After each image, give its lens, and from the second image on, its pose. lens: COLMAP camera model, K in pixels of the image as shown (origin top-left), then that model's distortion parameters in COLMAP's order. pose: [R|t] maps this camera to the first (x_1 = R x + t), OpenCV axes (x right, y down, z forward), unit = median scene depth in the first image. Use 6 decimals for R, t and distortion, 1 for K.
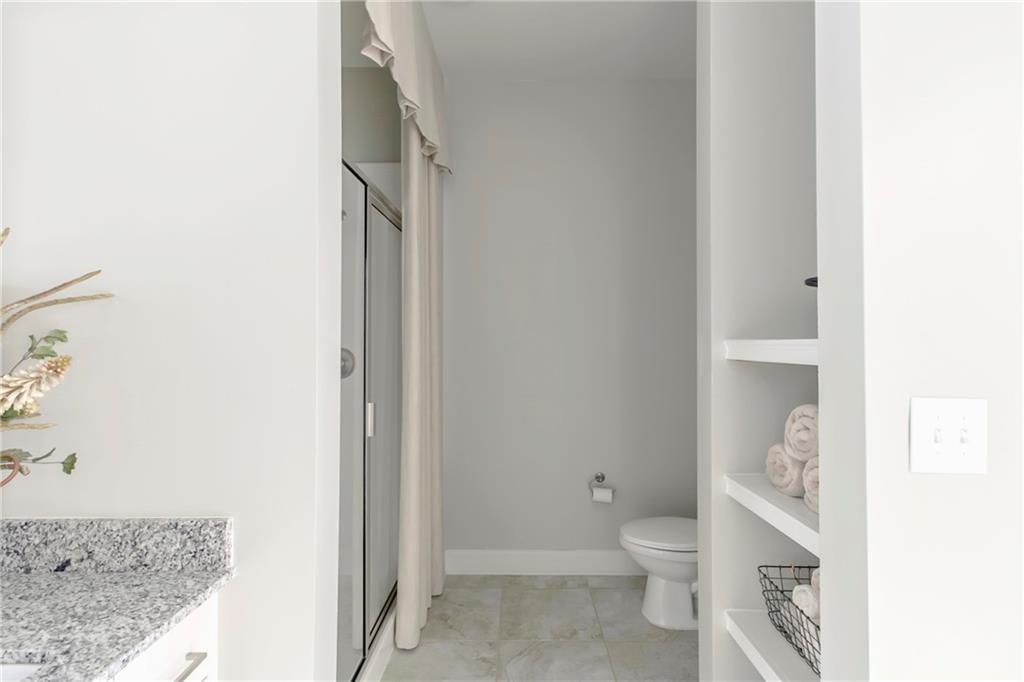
lens RADIAL K [[479.2, 0, 514.1], [0, 479.2, 335.1], [0, 0, 1]] dist [0.004650, 0.000640]
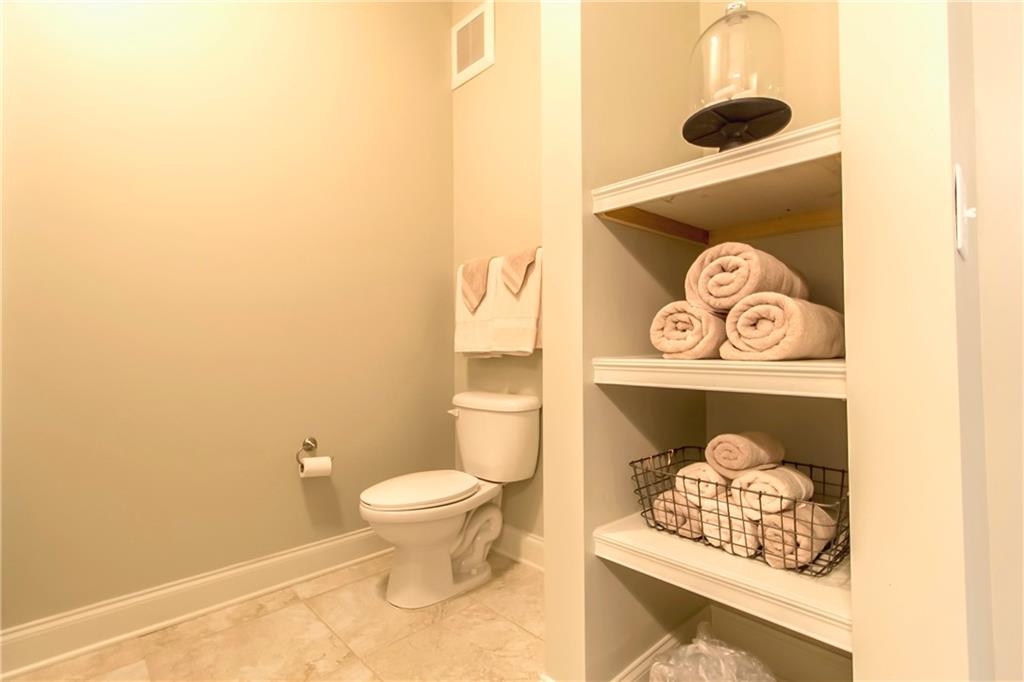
lens RADIAL K [[487.1, 0, 494.0], [0, 487.1, 340.7], [0, 0, 1]] dist [0.001286, 0.000210]
pose [[0.730521, -0.003303, 0.682883, -0.131909], [-0.005390, 0.999929, 0.010602, 0.156515], [-0.682869, -0.011426, 0.730451, 0.329548]]
